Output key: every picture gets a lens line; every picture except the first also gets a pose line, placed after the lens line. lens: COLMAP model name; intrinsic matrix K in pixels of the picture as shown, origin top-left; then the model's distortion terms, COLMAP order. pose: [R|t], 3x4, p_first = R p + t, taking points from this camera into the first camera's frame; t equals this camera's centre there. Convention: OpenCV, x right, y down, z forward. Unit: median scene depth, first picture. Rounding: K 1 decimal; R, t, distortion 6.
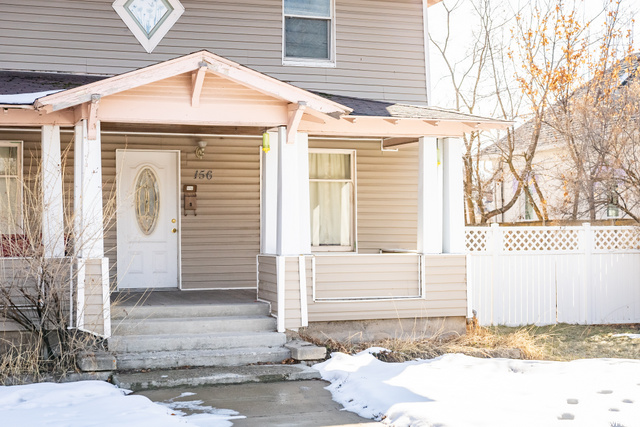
lens RADIAL K [[1066.9, 0, 320.0], [0, 1066.9, 213.5], [0, 0, 1]] dist [0.049741, 0.125245]
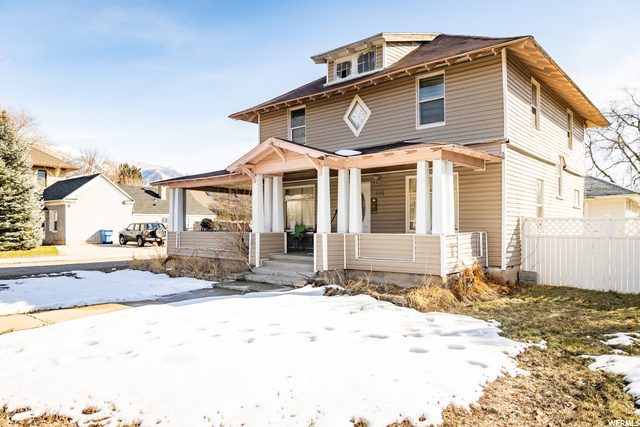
lens RADIAL K [[442.4, 0, 321.0], [0, 442.4, 228.8], [0, 0, 1]] dist [-0.009535, -0.001535]
pose [[0.503688, 0.006541, -0.863861, 0.554045], [0.016095, 0.999727, 0.016954, 0.014447], [0.863736, -0.022443, 0.503445, 0.493901]]
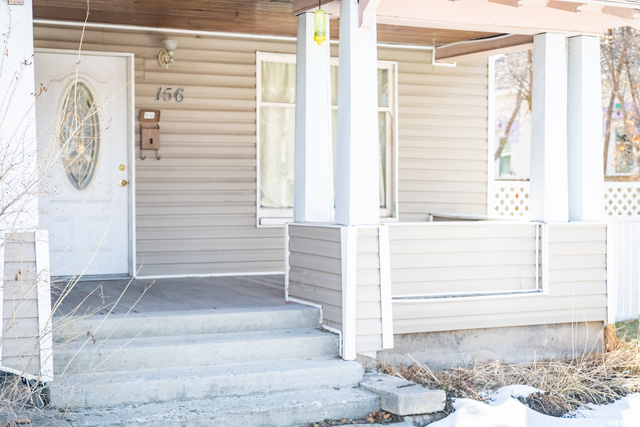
lens RADIAL K [[1116.5, 0, 320.0], [0, 1116.5, 213.5], [0, 0, 1]] dist [-0.006305, -0.039673]
pose [[0.992550, 0.003386, 0.121792, -0.102685], [-0.007691, 0.999361, 0.034900, 0.010219], [-0.121596, -0.035577, 0.991942, 0.340740]]
